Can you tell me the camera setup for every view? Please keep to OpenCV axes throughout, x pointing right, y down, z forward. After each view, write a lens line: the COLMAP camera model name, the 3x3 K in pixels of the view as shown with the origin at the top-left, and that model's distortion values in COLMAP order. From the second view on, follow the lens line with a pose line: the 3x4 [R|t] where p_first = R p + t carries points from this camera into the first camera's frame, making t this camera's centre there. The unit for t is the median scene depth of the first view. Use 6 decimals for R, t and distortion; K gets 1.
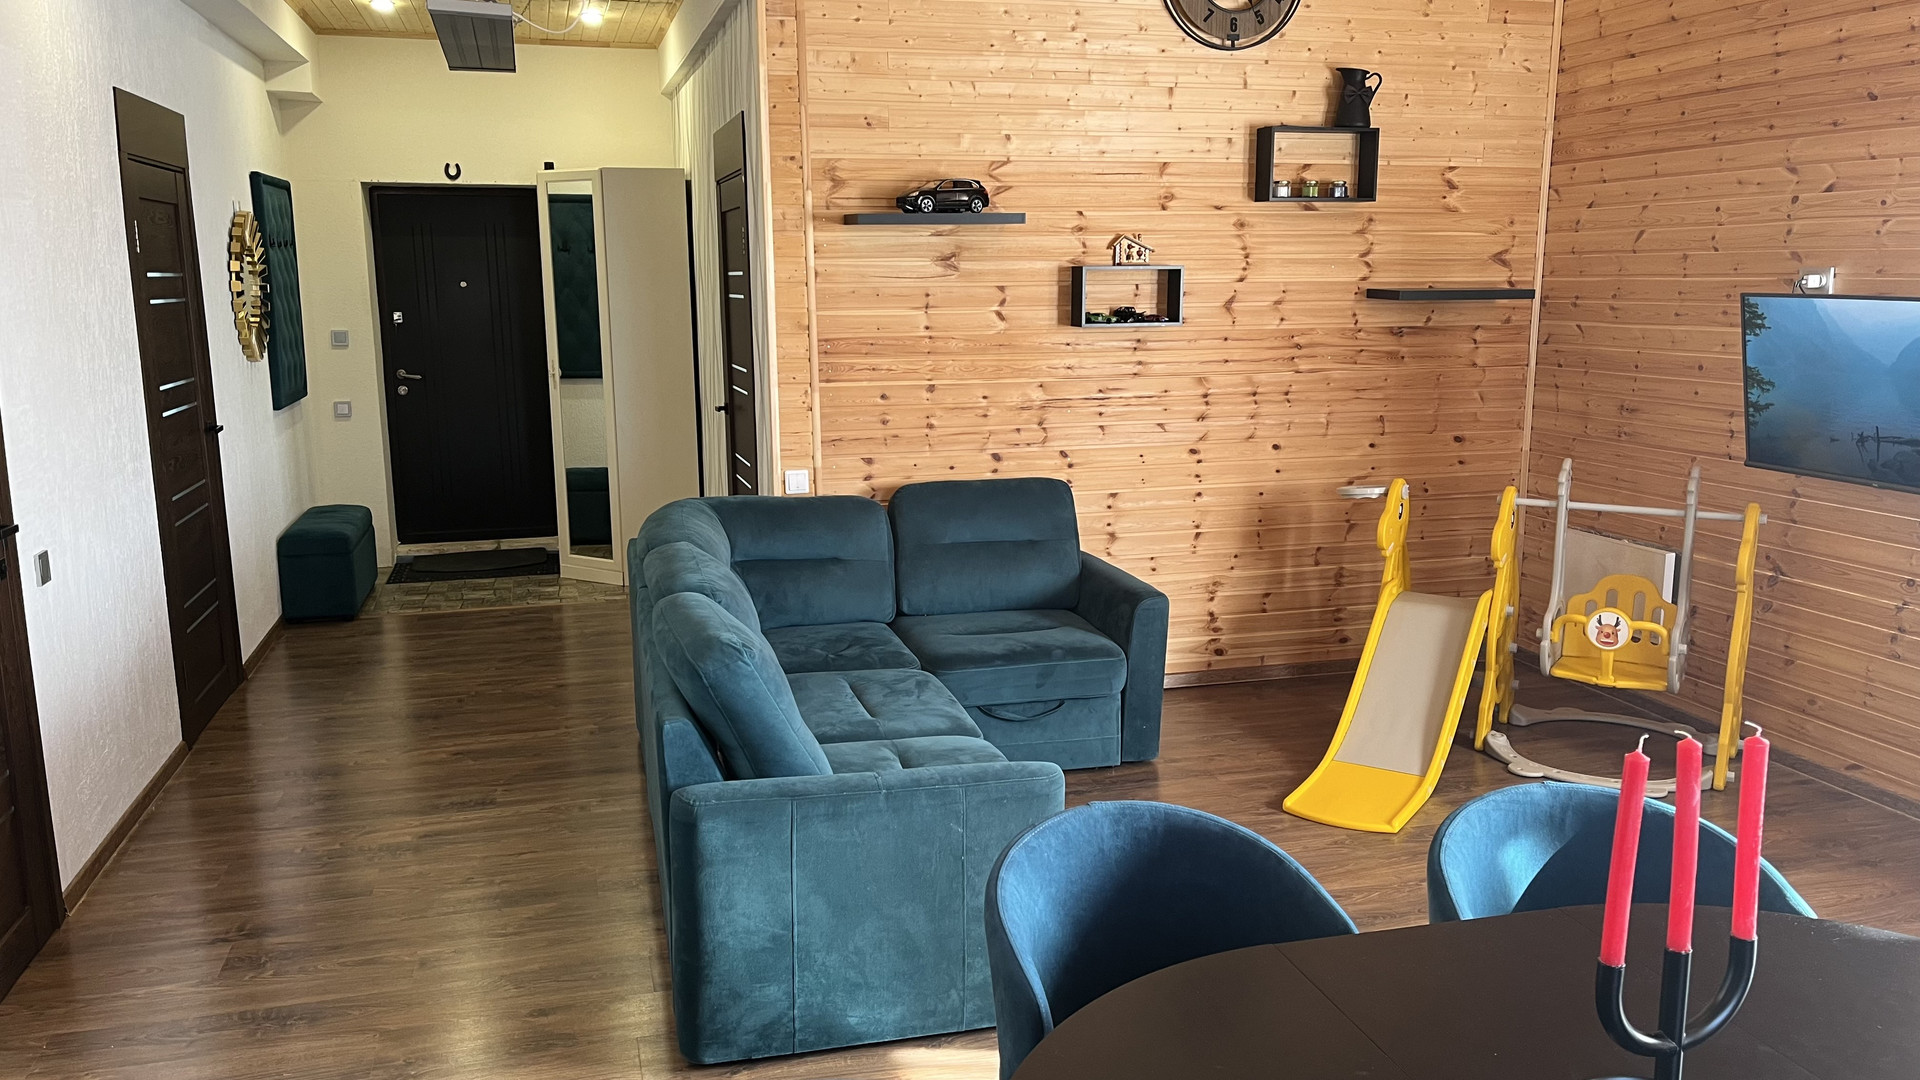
lens RADIAL K [[1443.4, 0, 960.0], [0, 1443.4, 540.0], [0, 0, 1]] dist [0.067401, -0.095124]
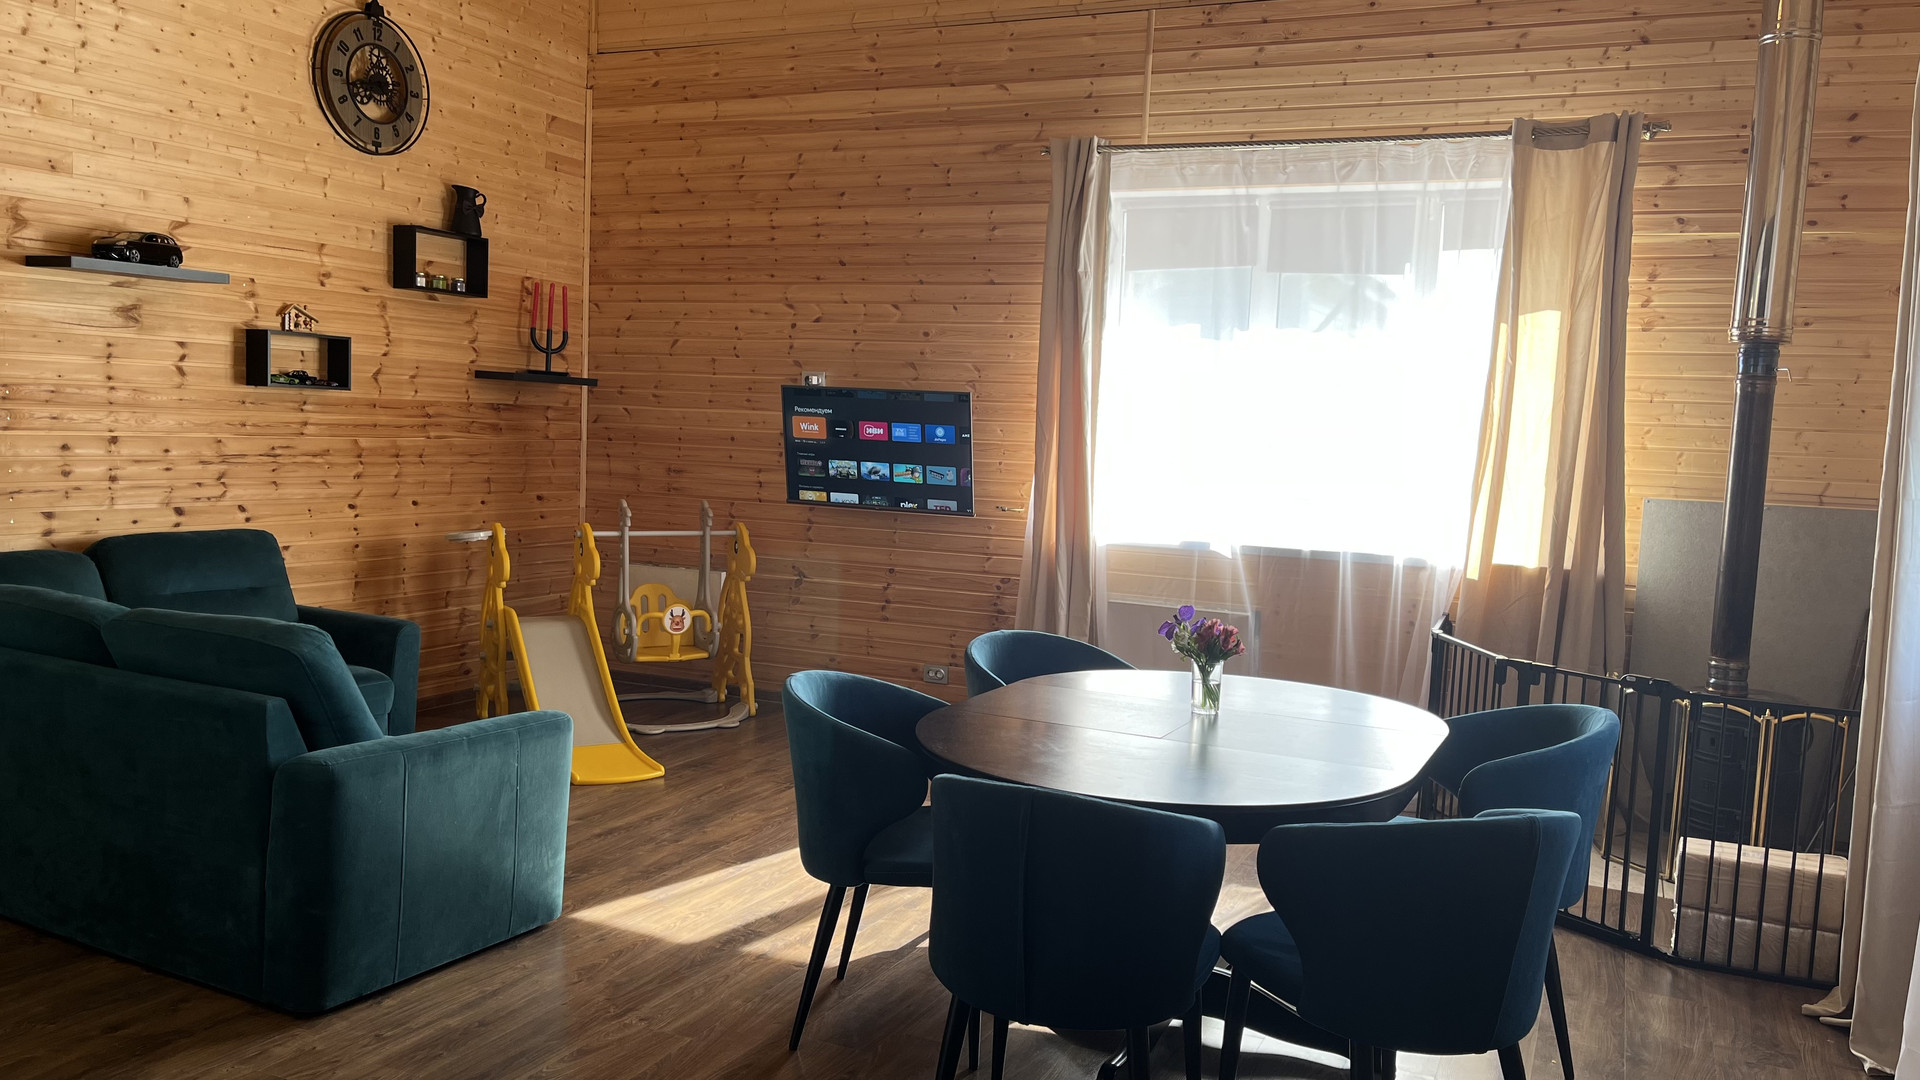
lens RADIAL K [[1443.4, 0, 960.0], [0, 1443.4, 540.0], [0, 0, 1]] dist [0.067401, -0.095124]
pose [[0.654991, -0.029098, 0.755076, -0.384812], [0.092270, 0.994860, -0.041701, 0.054610], [-0.749982, 0.096984, 0.654309, -0.065515]]
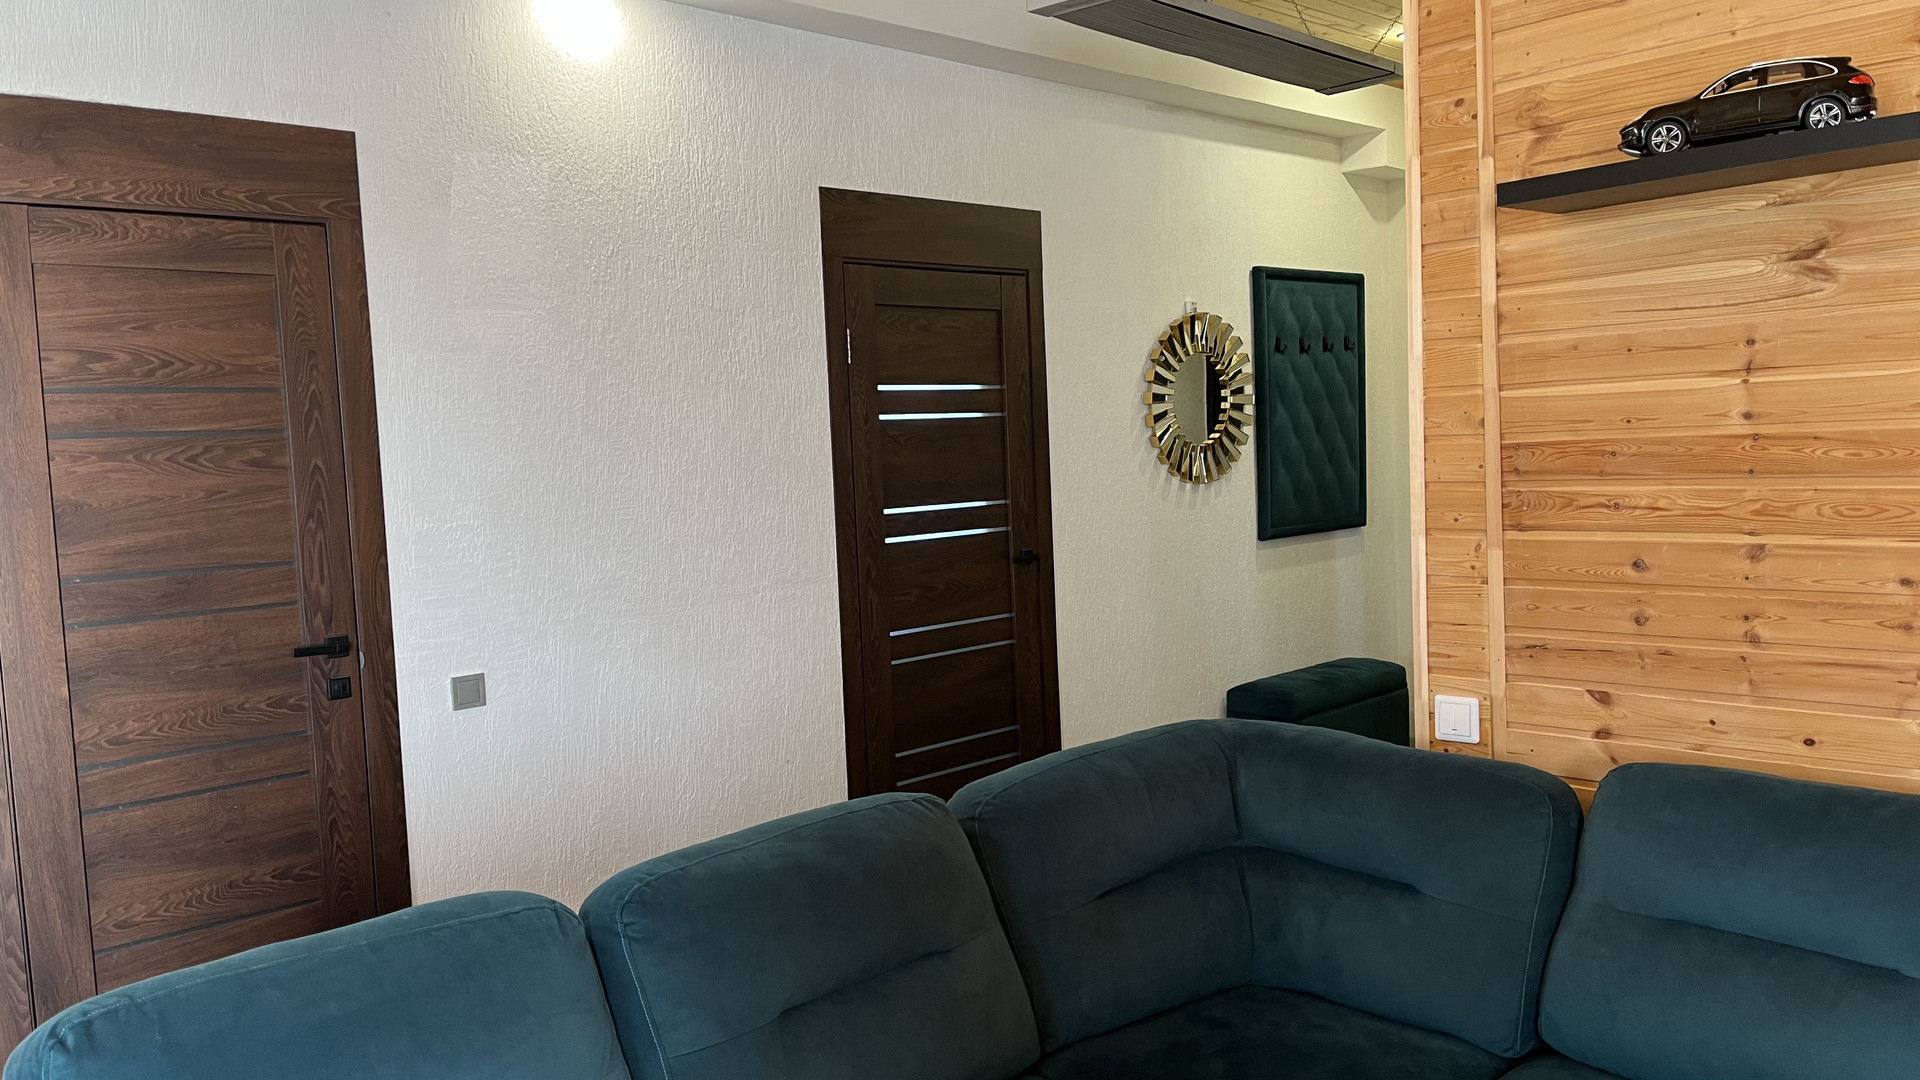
lens RADIAL K [[1443.4, 0, 960.0], [0, 1443.4, 540.0], [0, 0, 1]] dist [0.067401, -0.095124]
pose [[0.460592, 0.044755, -0.886483, 0.255304], [-0.121121, 0.992555, -0.012821, -0.072786], [0.879309, 0.113277, 0.462584, 0.573915]]
